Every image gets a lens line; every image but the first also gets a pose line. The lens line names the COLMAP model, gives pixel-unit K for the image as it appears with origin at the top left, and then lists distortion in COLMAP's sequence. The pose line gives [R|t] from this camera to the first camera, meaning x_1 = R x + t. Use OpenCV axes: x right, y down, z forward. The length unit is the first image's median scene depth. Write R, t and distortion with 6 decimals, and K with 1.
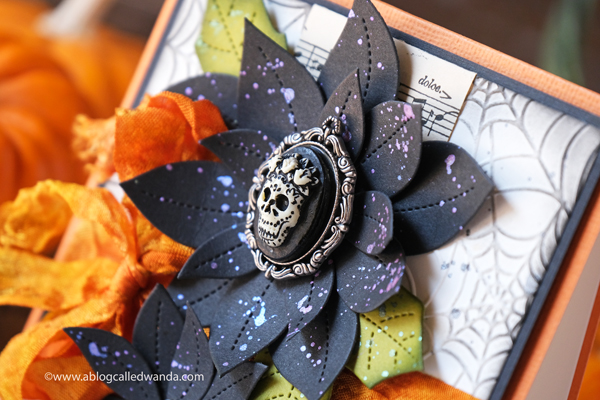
lens RADIAL K [[2924.5, 0, 300.0], [0, 2924.5, 200.0], [0, 0, 1]] dist [-0.444348, -0.061490]
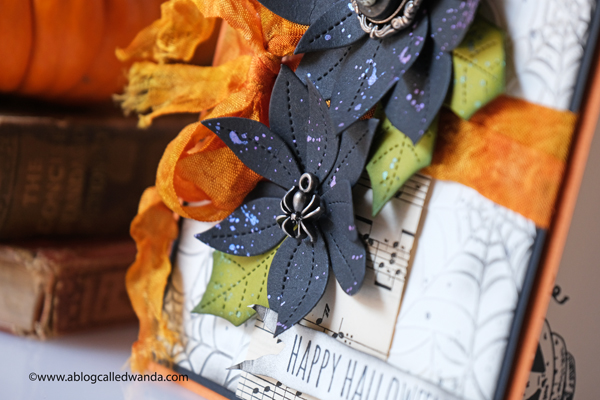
lens RADIAL K [[2924.5, 0, 300.0], [0, 2924.5, 200.0], [0, 0, 1]] dist [-0.444348, -0.061490]
pose [[0.962069, -0.148672, -0.228734, 0.191569], [0.144582, 0.988887, -0.034634, 0.115063], [0.231342, 0.000250, 0.972873, -0.013305]]
